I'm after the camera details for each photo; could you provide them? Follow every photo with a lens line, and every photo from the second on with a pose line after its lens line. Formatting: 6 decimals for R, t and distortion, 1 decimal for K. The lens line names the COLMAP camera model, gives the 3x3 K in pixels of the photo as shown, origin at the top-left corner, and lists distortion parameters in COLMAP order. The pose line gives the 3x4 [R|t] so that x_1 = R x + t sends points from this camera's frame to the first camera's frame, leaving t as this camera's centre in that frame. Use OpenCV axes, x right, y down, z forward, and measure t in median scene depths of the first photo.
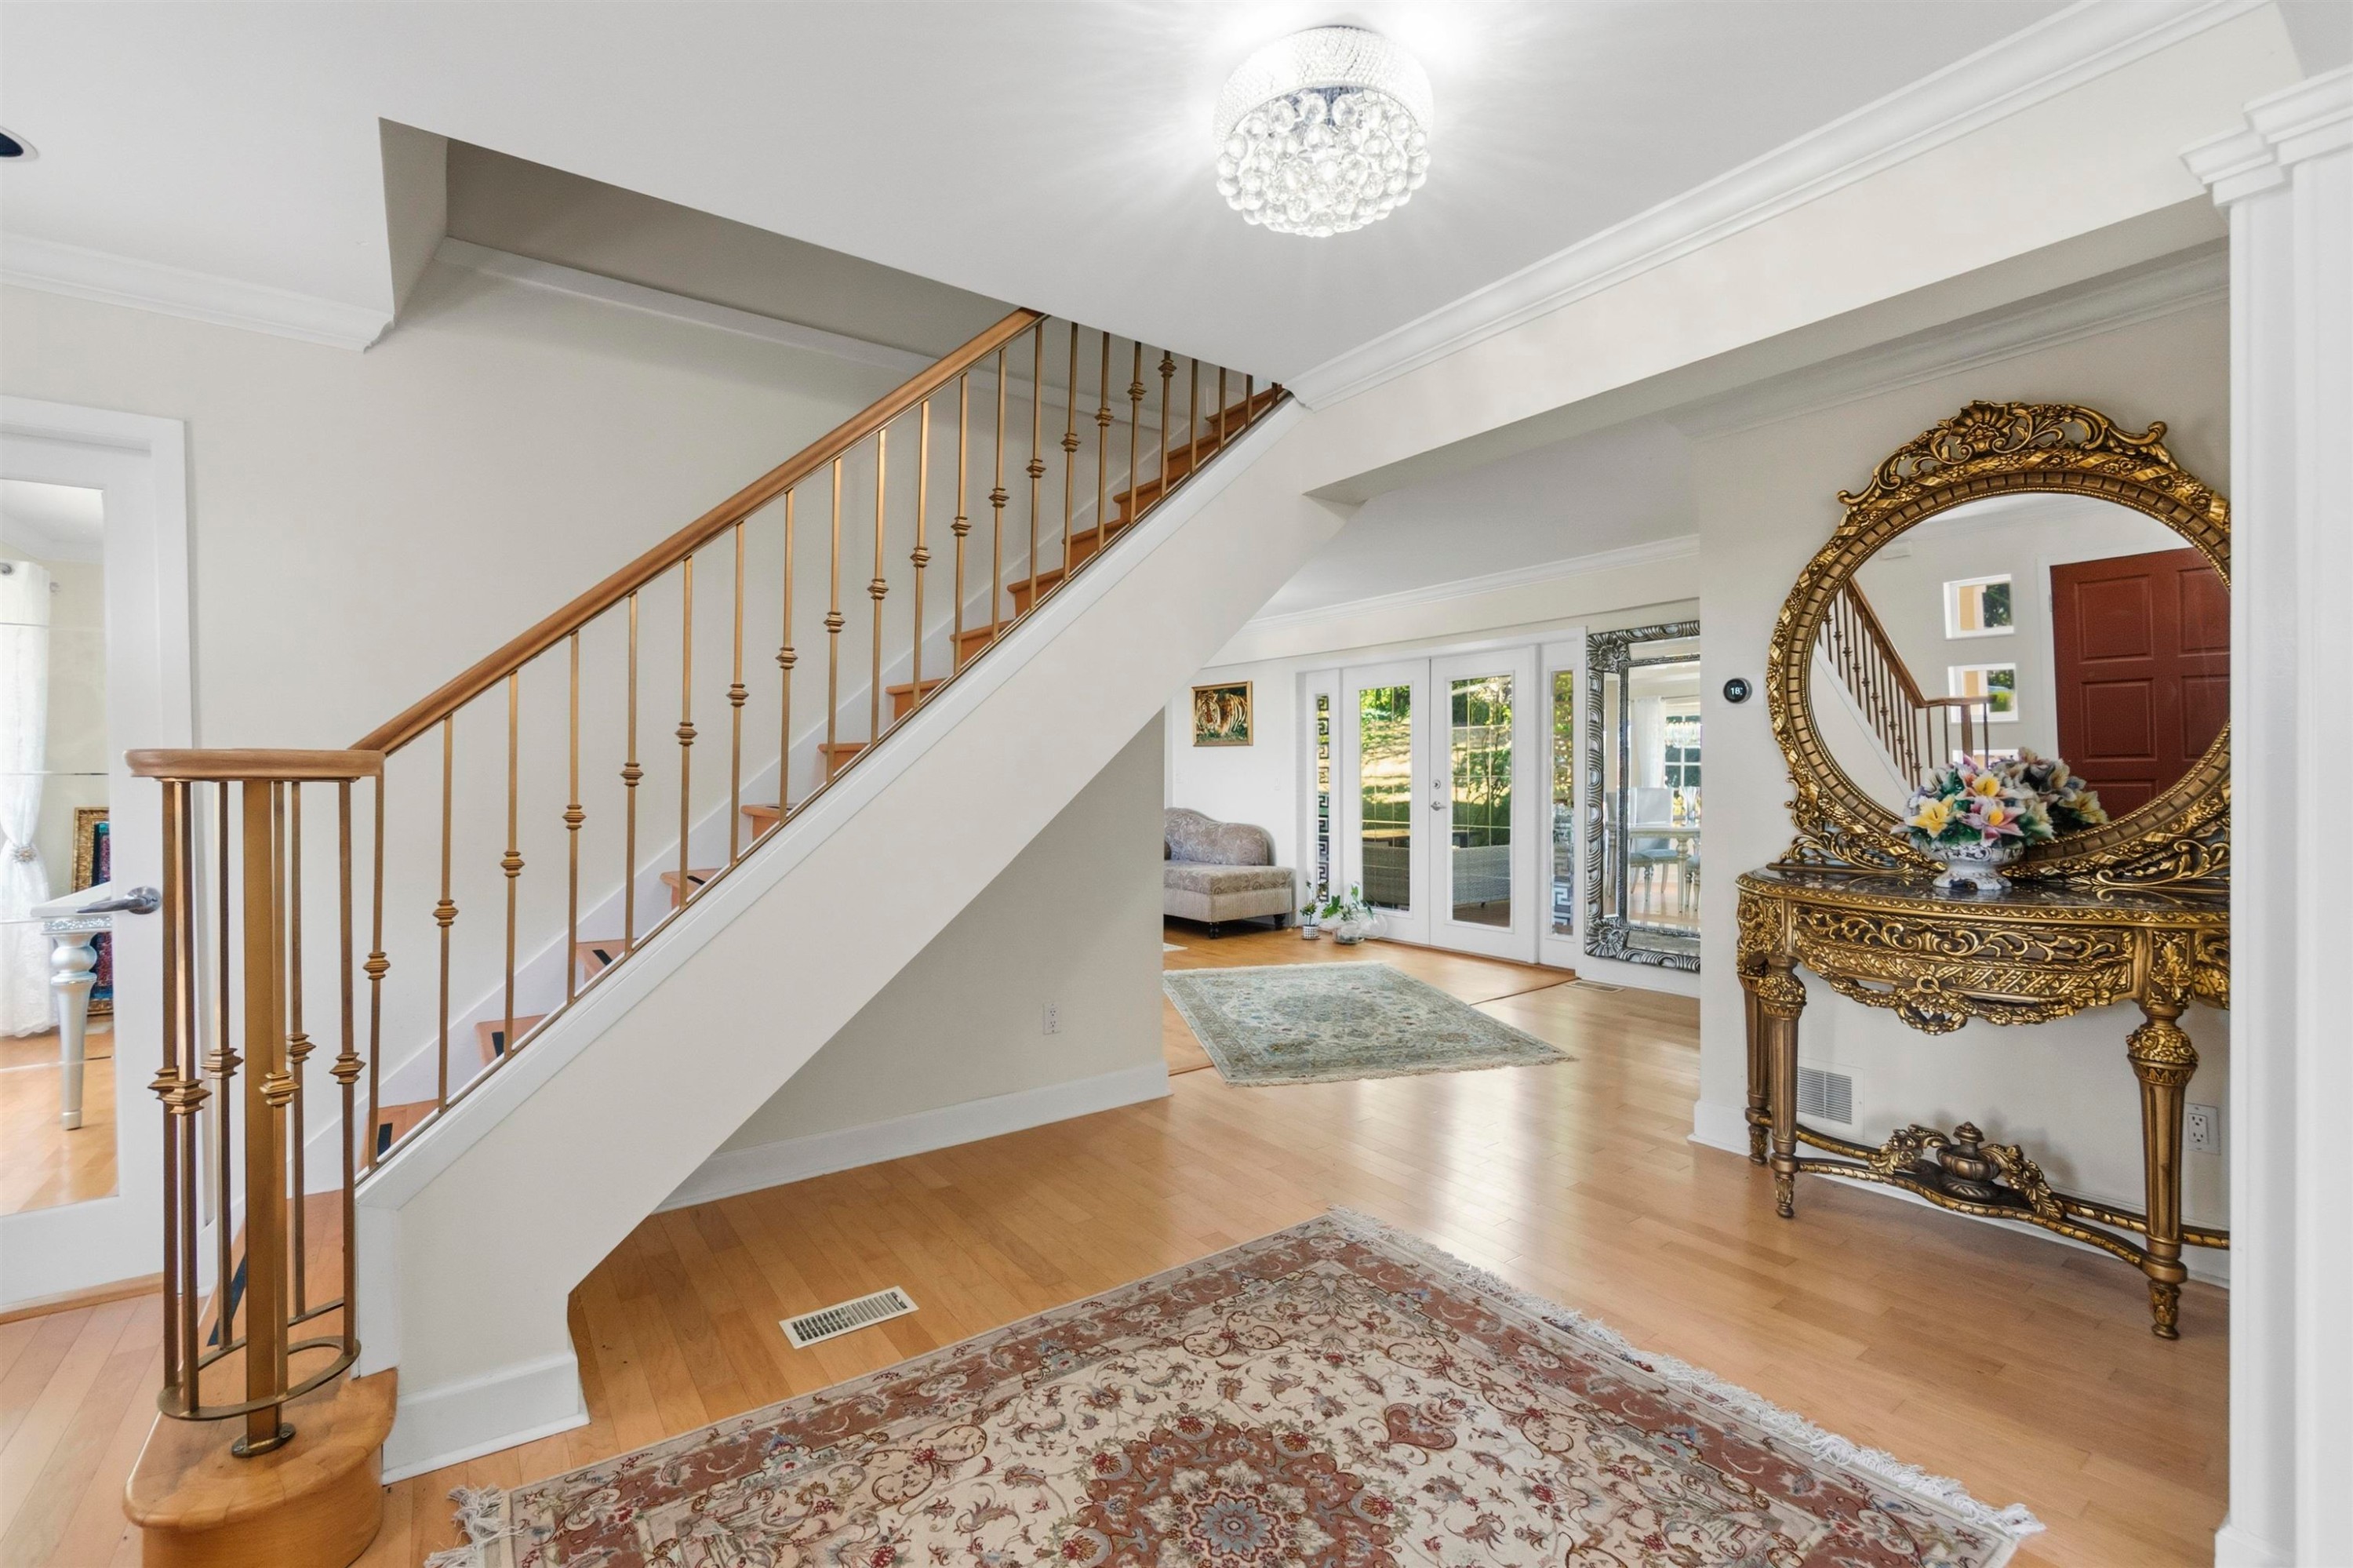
lens RADIAL K [[1018.2, 0, 1176.5], [0, 1018.2, 784.0], [0, 0, 1]] dist [-0.000529, -0.000045]
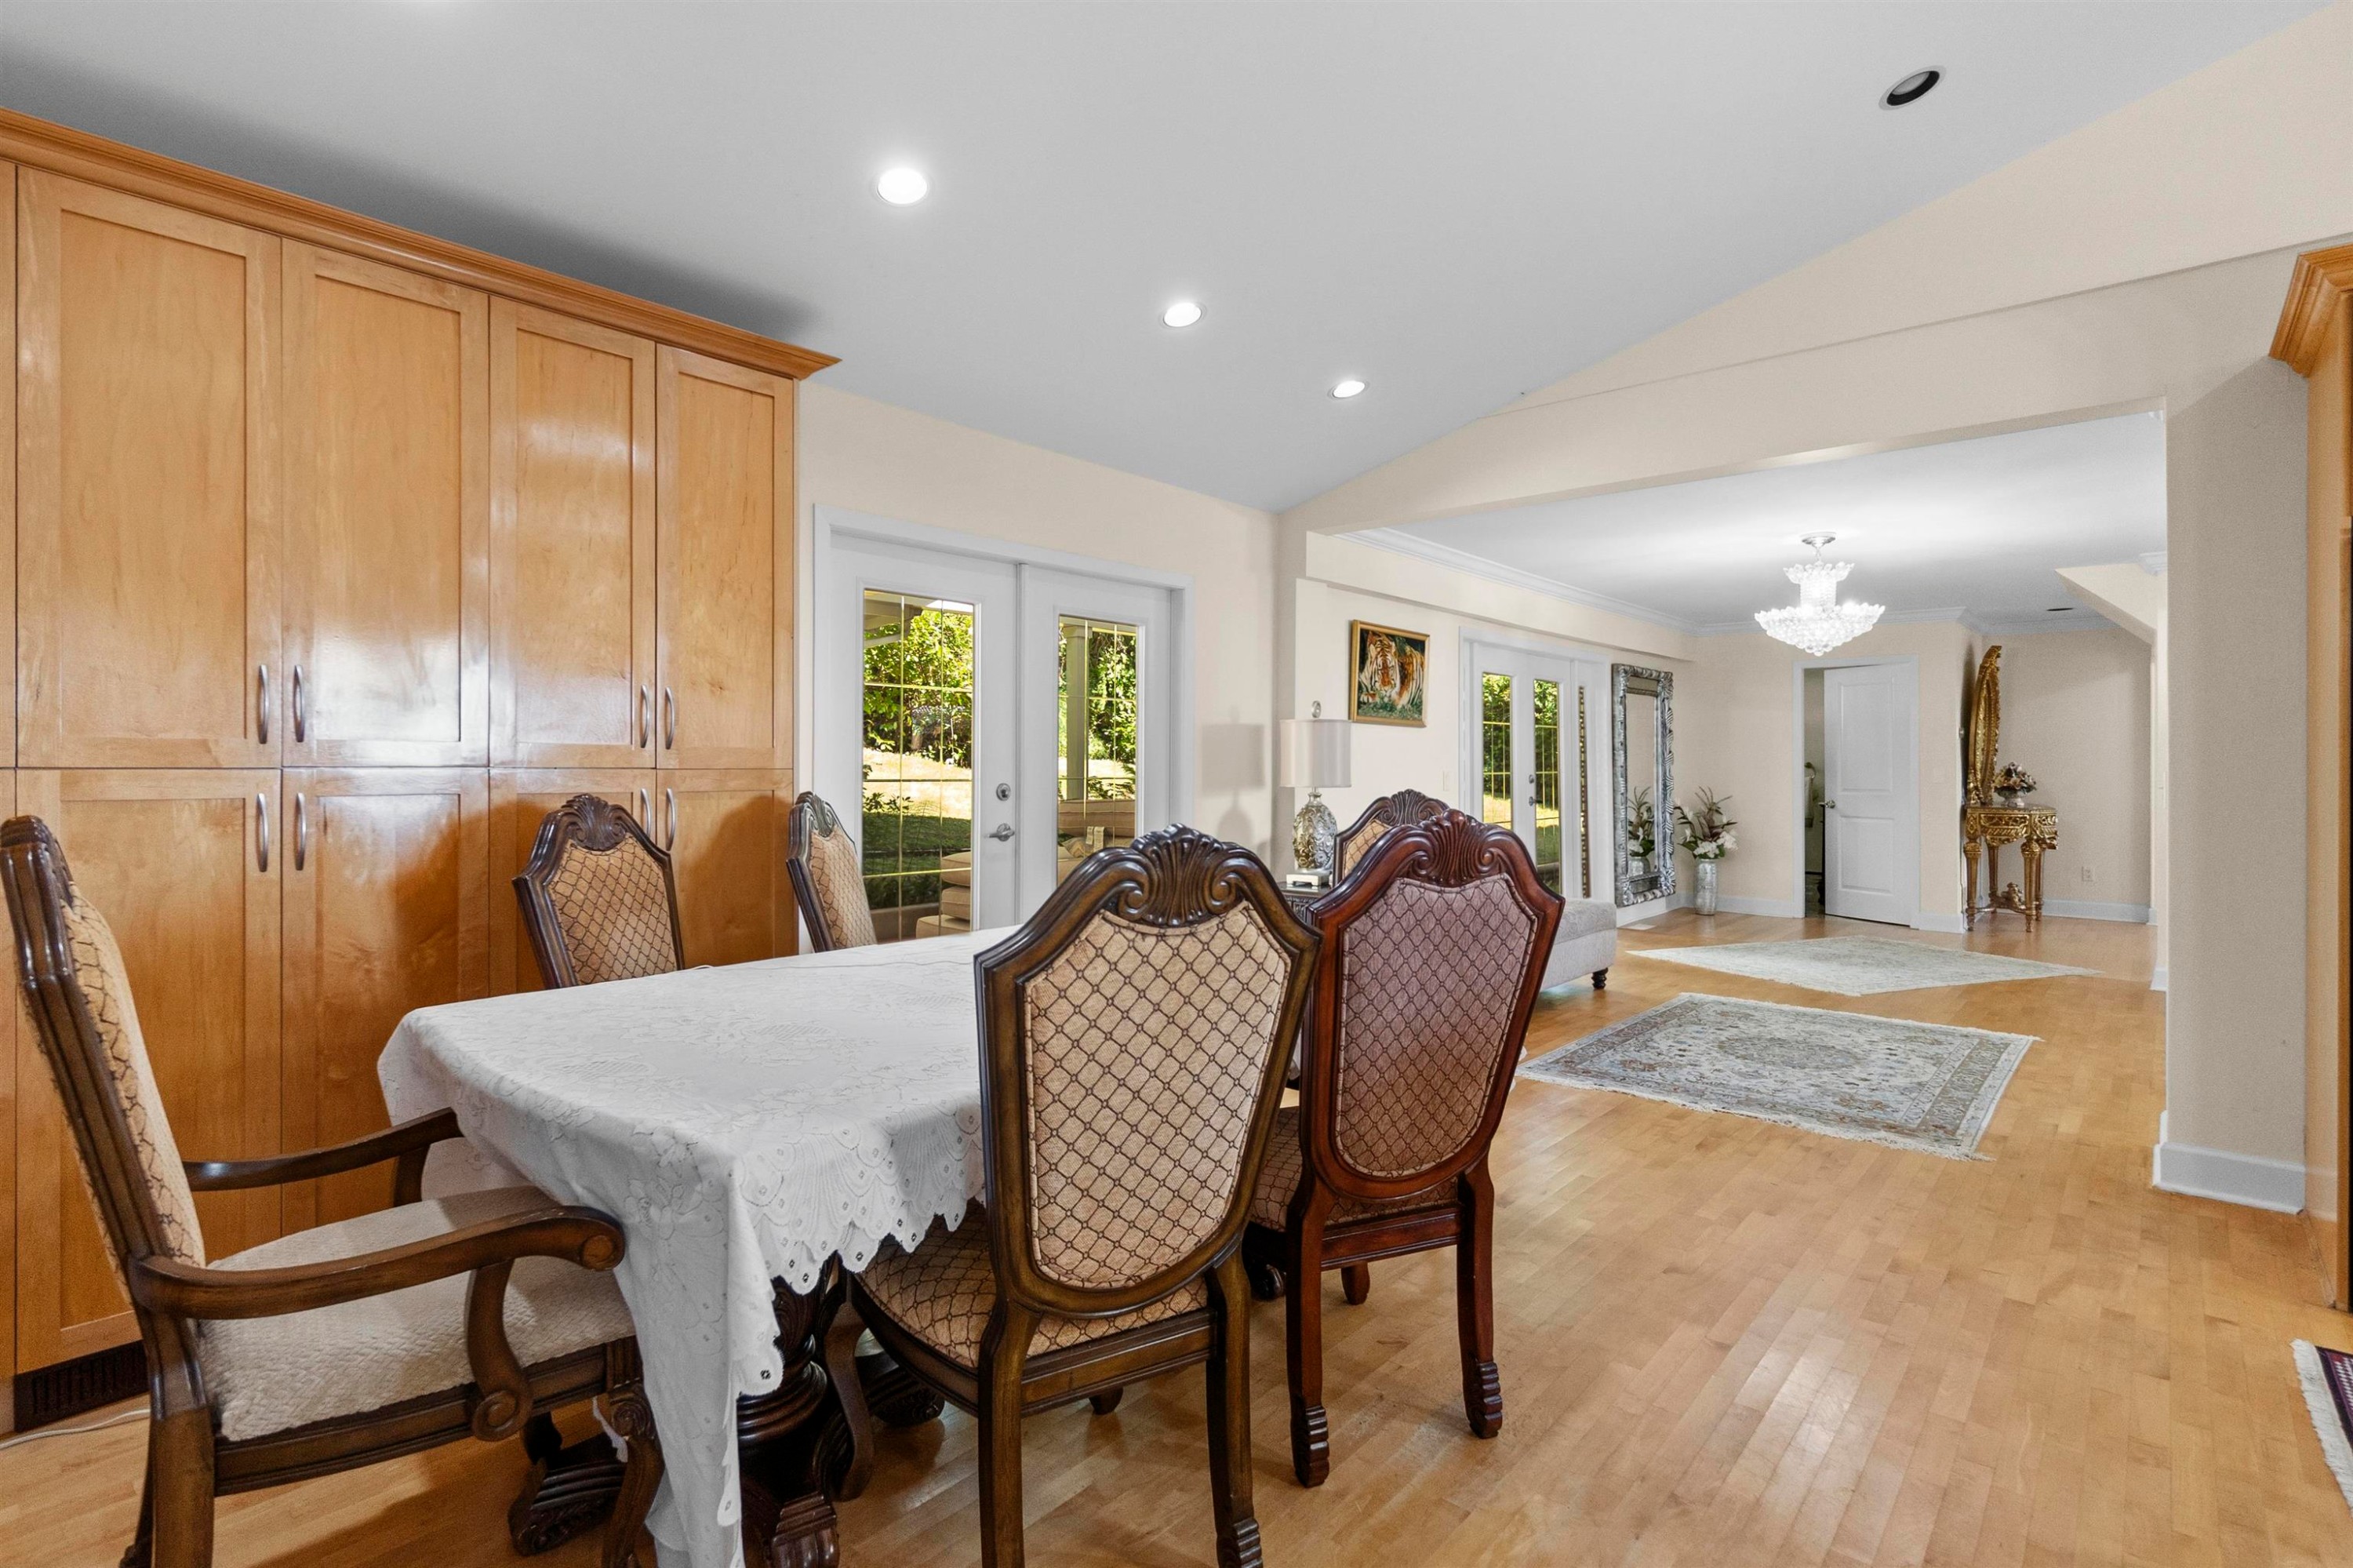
lens RADIAL K [[1134.3, 0, 1164.4], [0, 1134.3, 768.5], [0, 0, 1]] dist [-0.000881, 0.000146]
pose [[-0.217182, 0.004569, 0.976120, -0.657051], [0.009611, 0.999951, -0.002543, -0.010807], [-0.976084, 0.008829, -0.217215, 1.391556]]
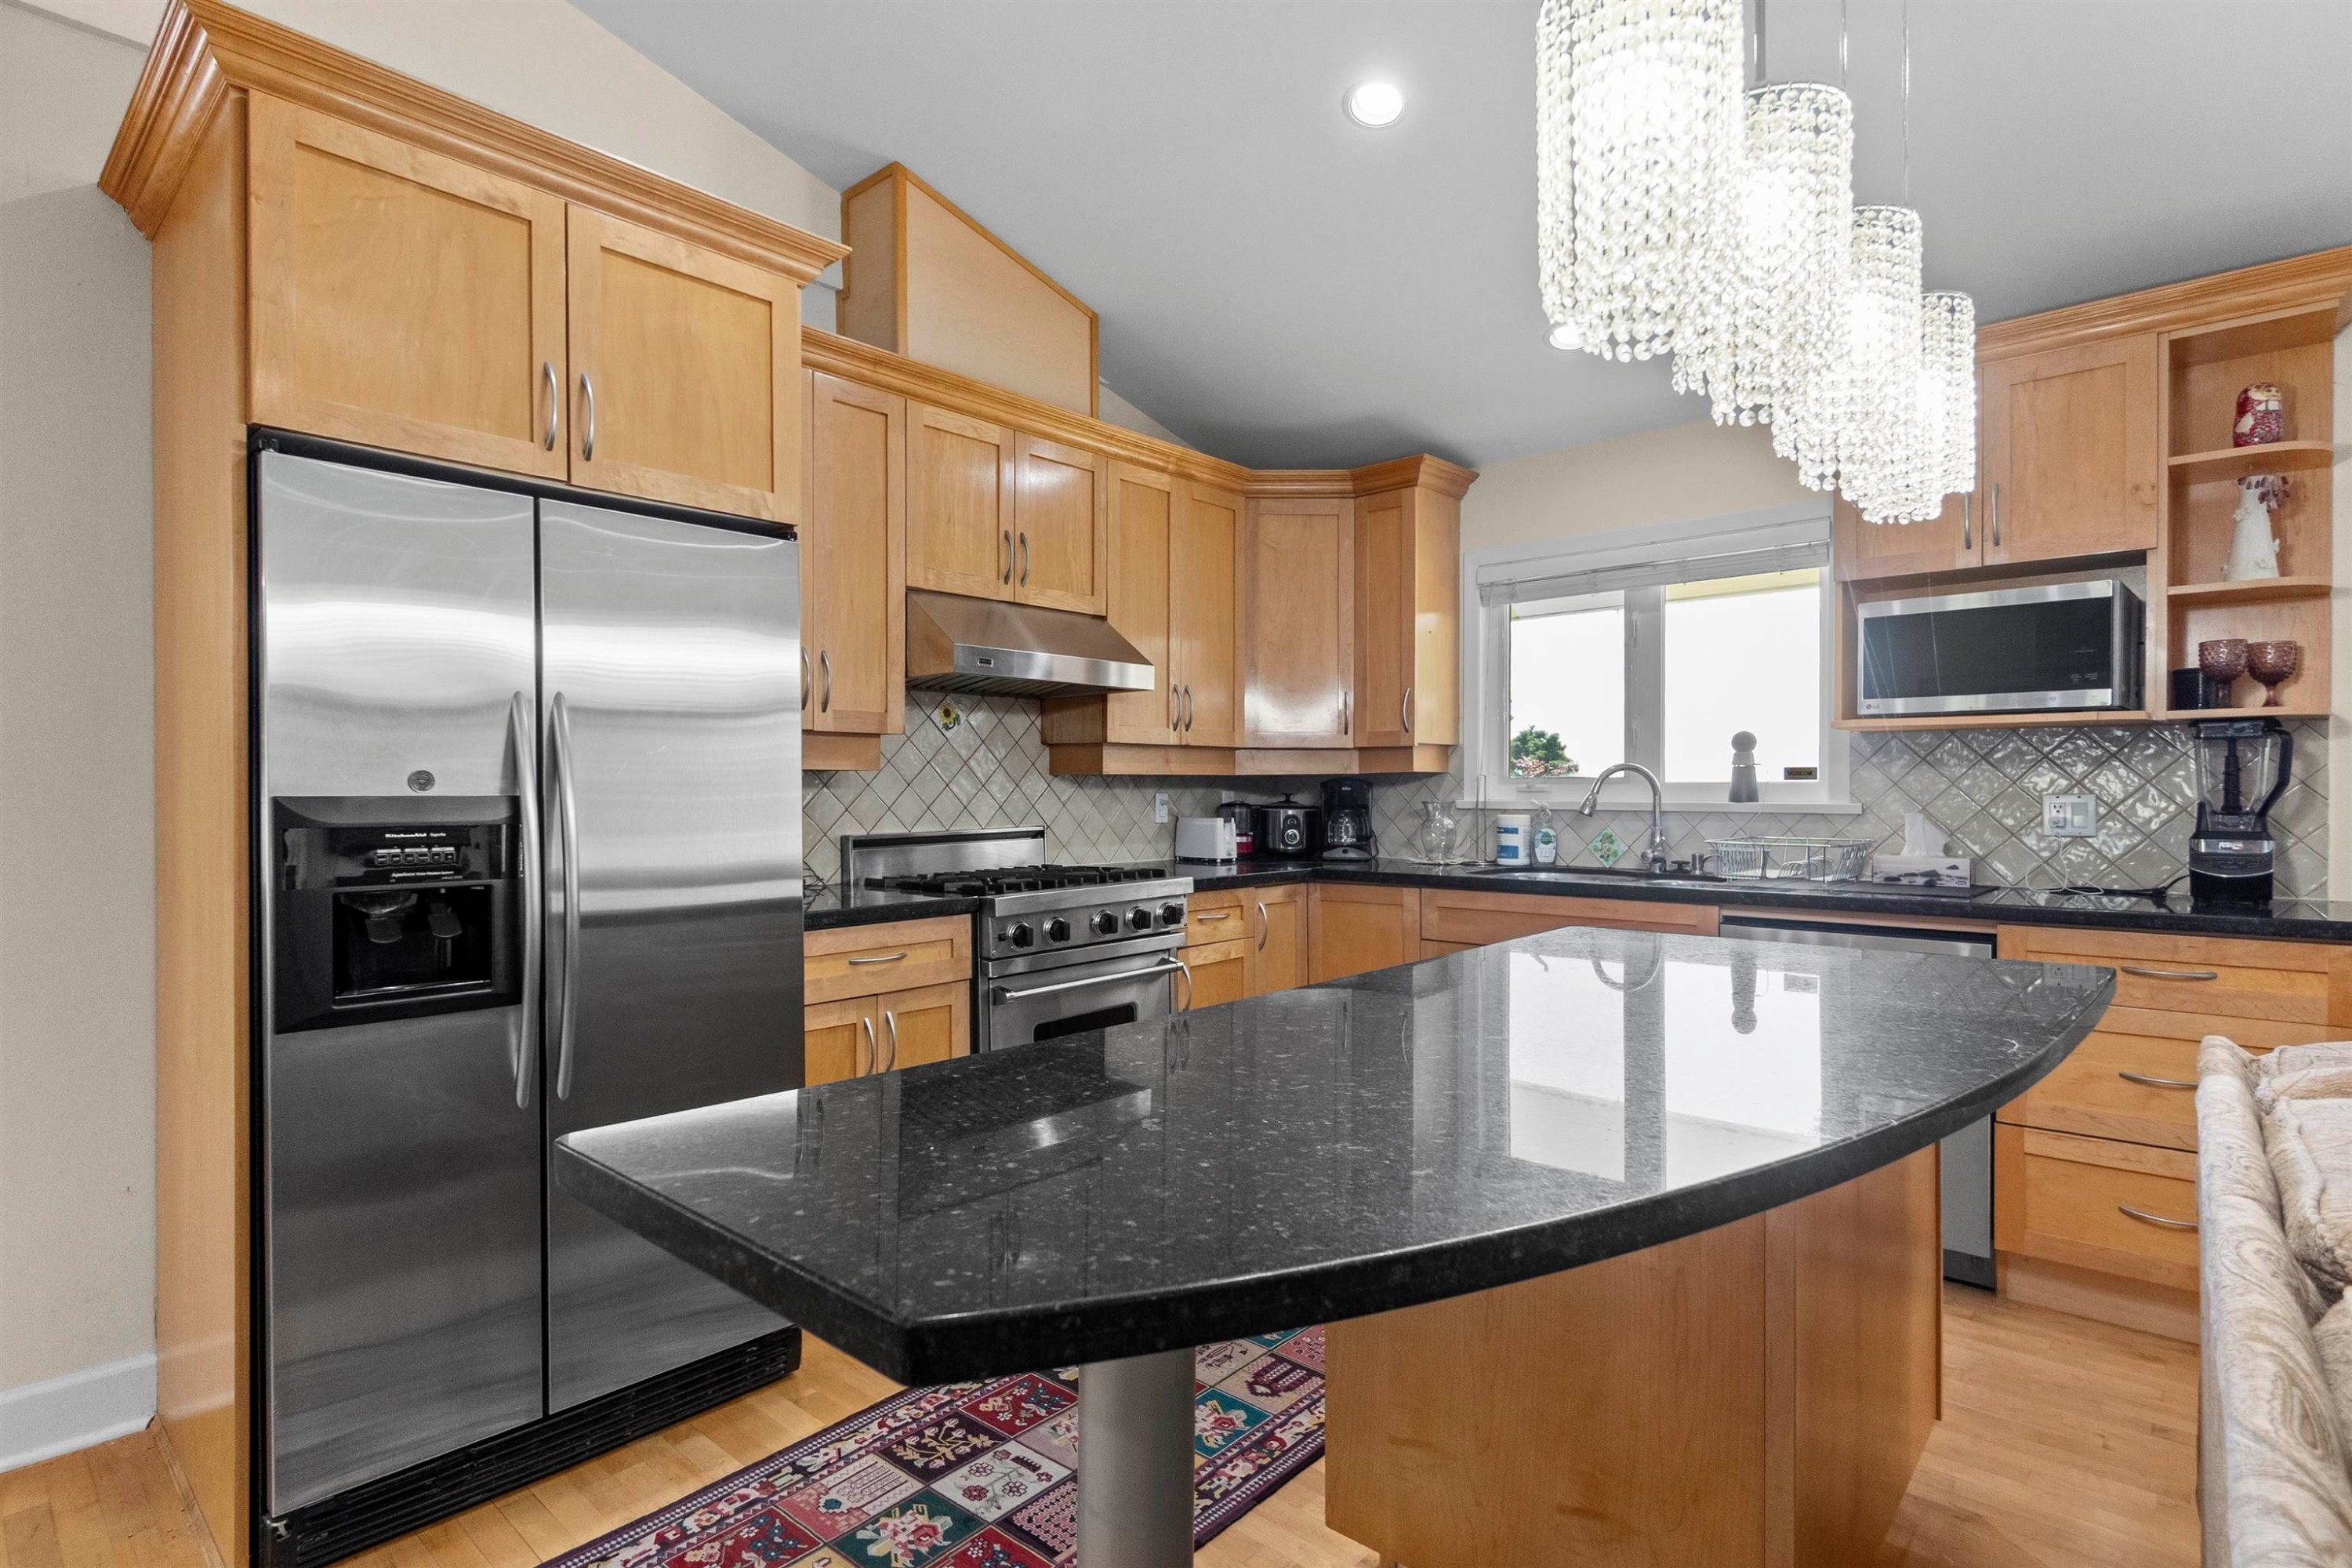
lens RADIAL K [[1173.4, 0, 1172.6], [0, 1173.4, 794.9], [0, 0, 1]] dist [-0.001380, -0.000643]
pose [[-0.977844, 0.011038, -0.209045, -0.545040], [0.008275, 0.999867, 0.014088, -0.010312], [0.209173, 0.012046, -0.977805, 1.253842]]
